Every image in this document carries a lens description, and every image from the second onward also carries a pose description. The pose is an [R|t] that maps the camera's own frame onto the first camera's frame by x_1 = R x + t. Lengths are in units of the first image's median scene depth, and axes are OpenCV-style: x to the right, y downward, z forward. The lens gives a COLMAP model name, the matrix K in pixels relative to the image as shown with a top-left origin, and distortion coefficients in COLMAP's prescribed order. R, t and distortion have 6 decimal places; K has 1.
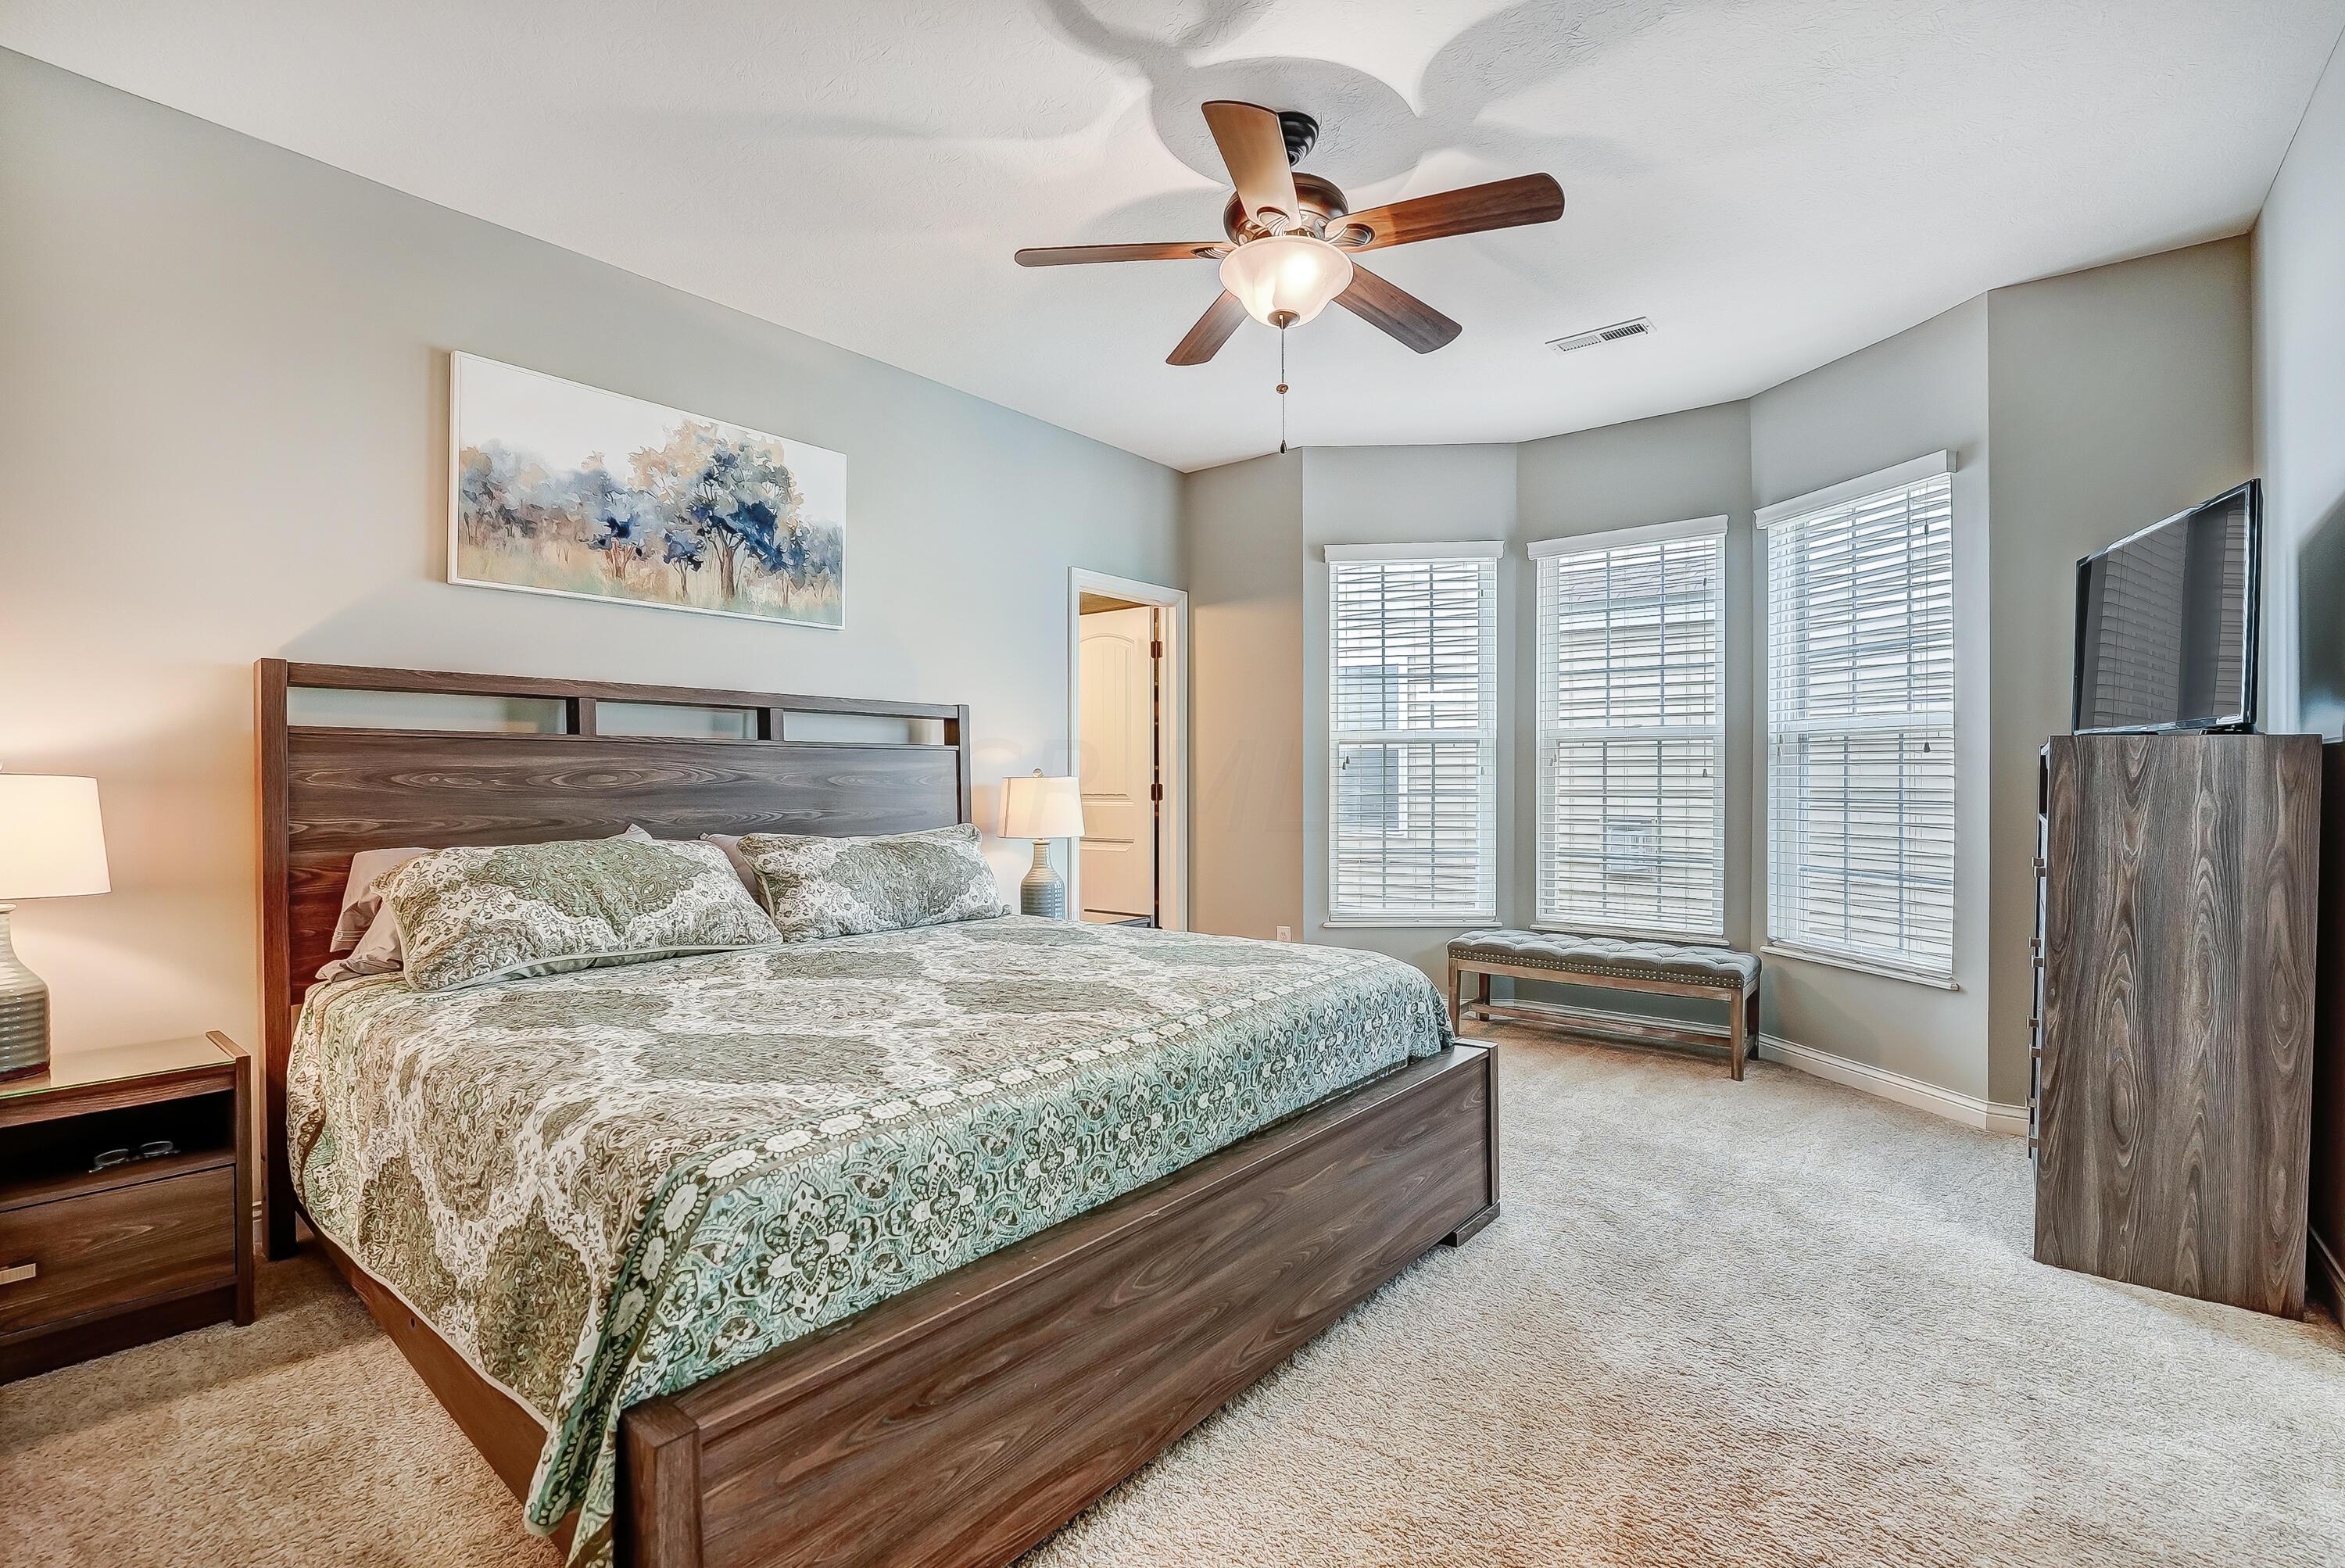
lens RADIAL K [[1051.2, 0, 1172.5], [0, 1051.2, 784.0], [0, 0, 1]] dist [-0.020402, 0.001134]
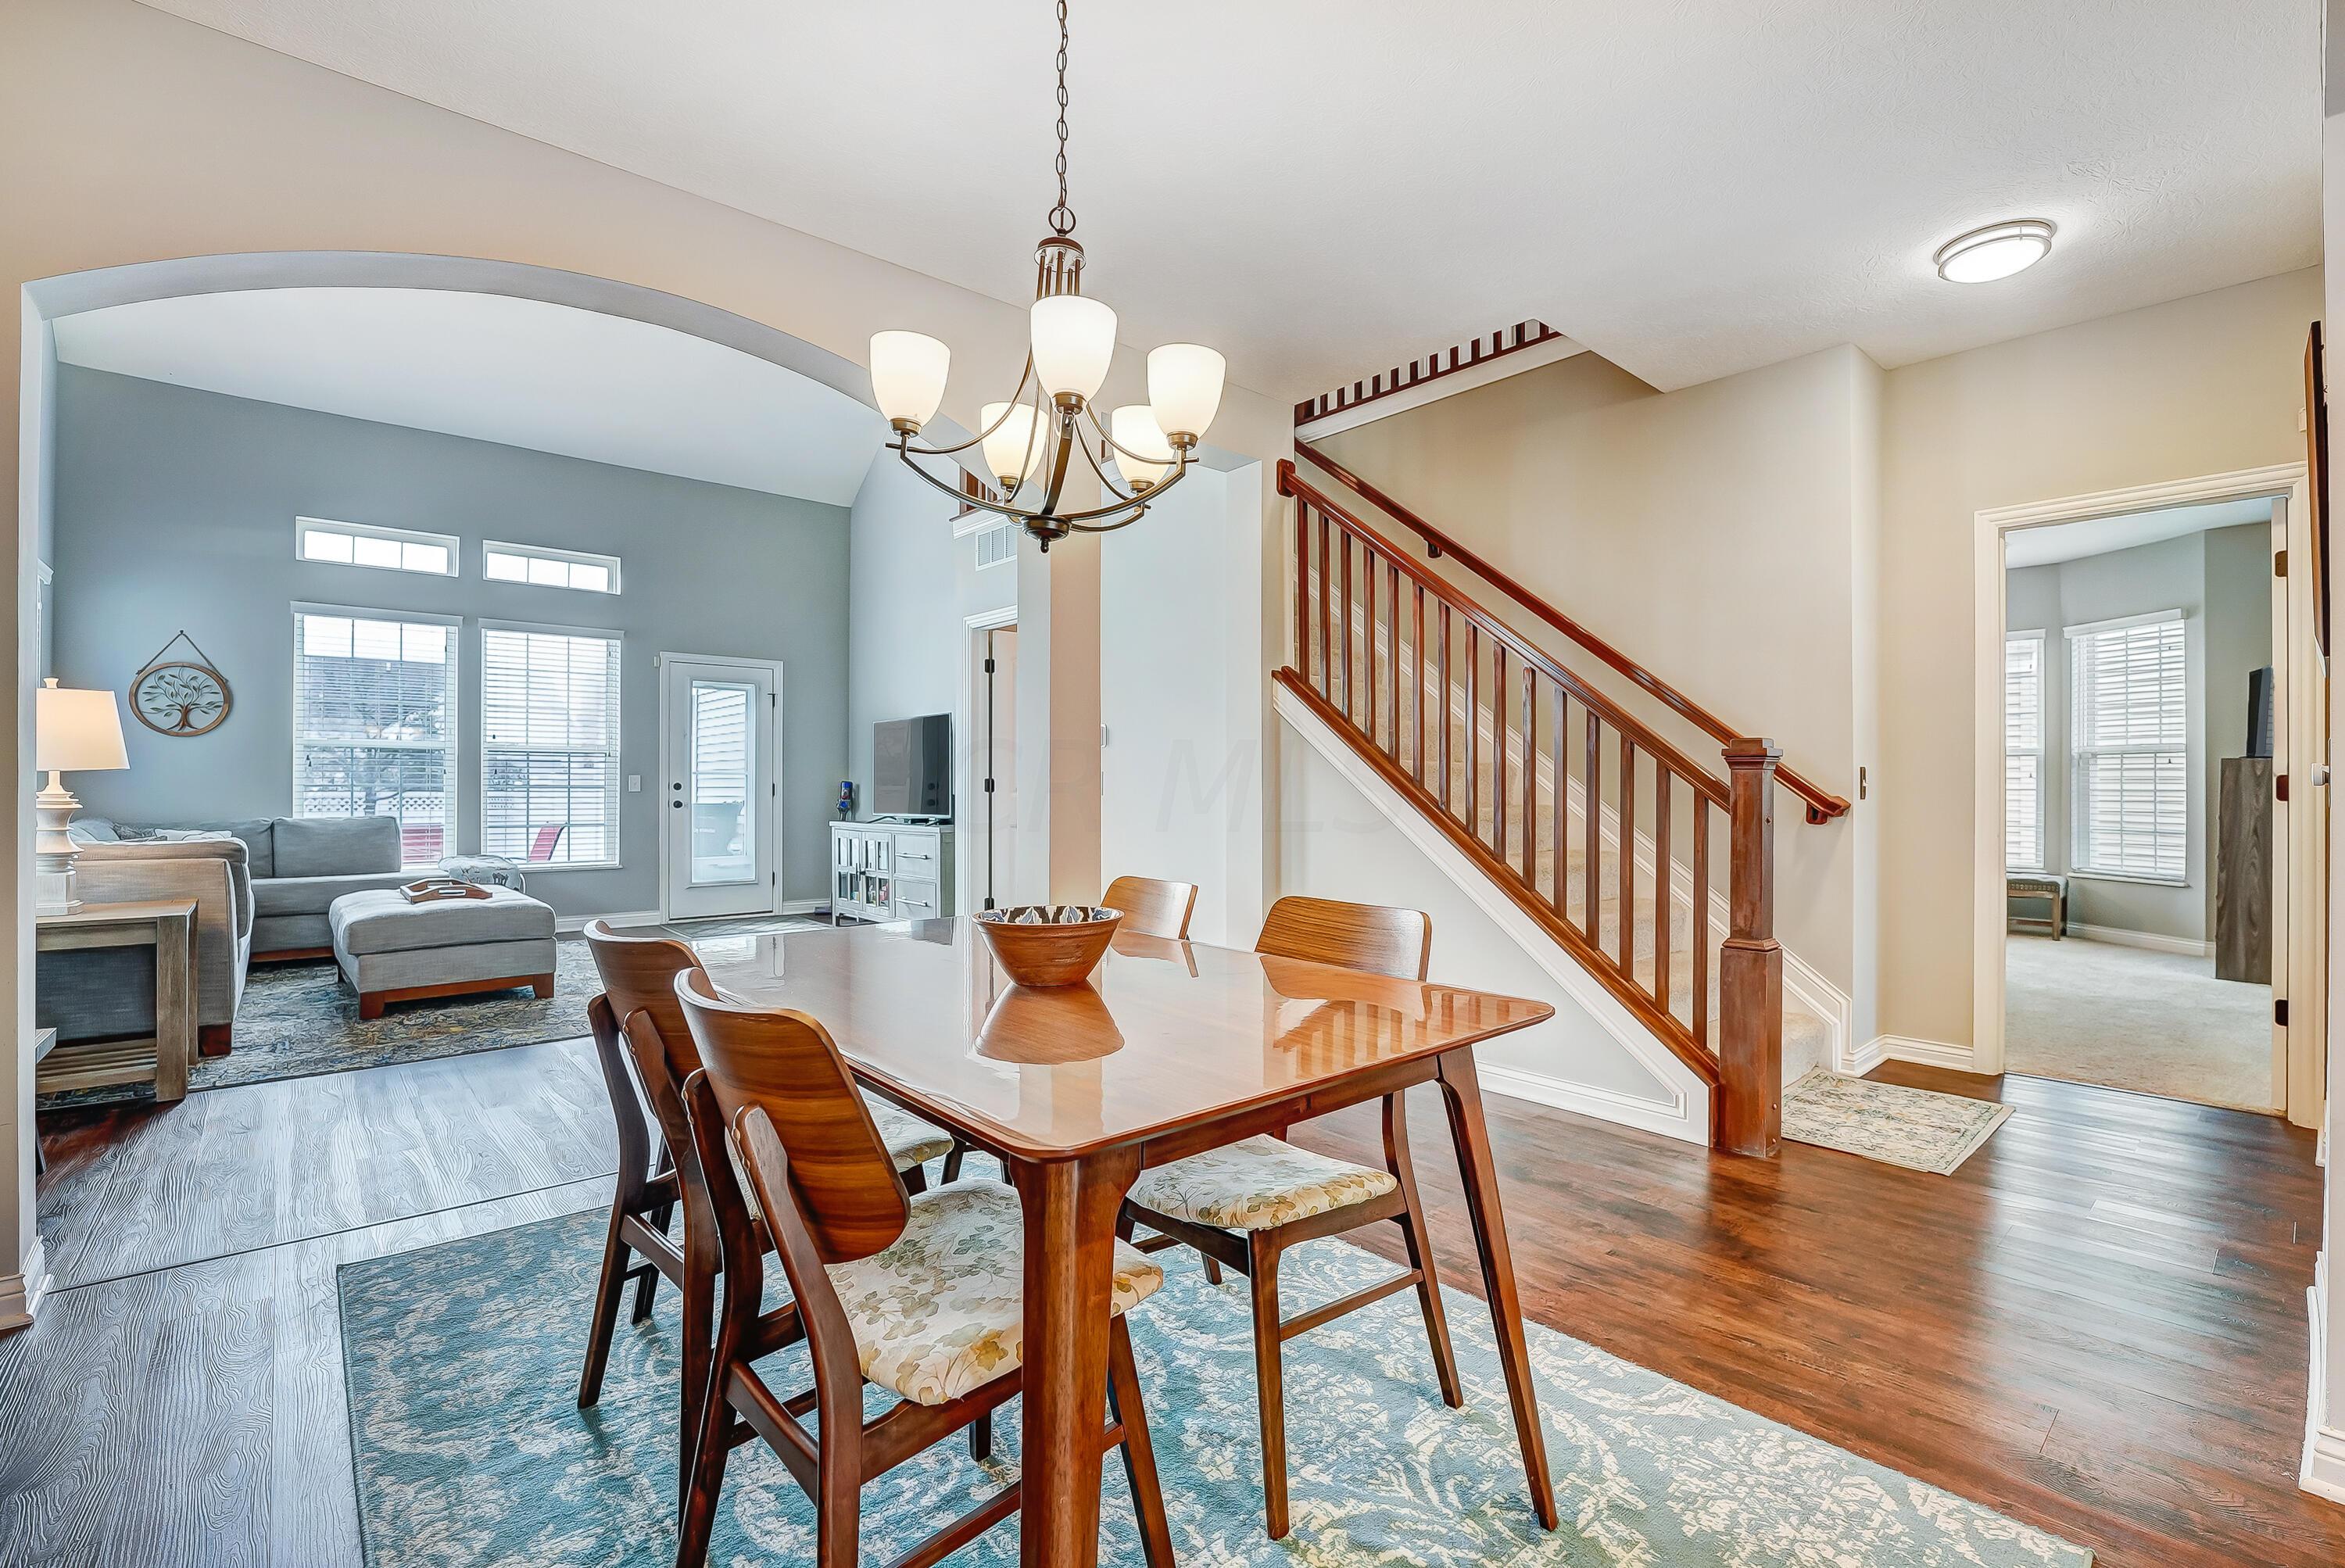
lens RADIAL K [[1023.0, 0, 1172.5], [0, 1023.0, 784.0], [0, 0, 1]] dist [-0.014781, 0.000612]
pose [[0.984343, 0.002296, -0.176247, -0.793556], [-0.003833, 0.999958, -0.008378, 0.028652], [0.176221, 0.008922, 0.984310, -1.209589]]
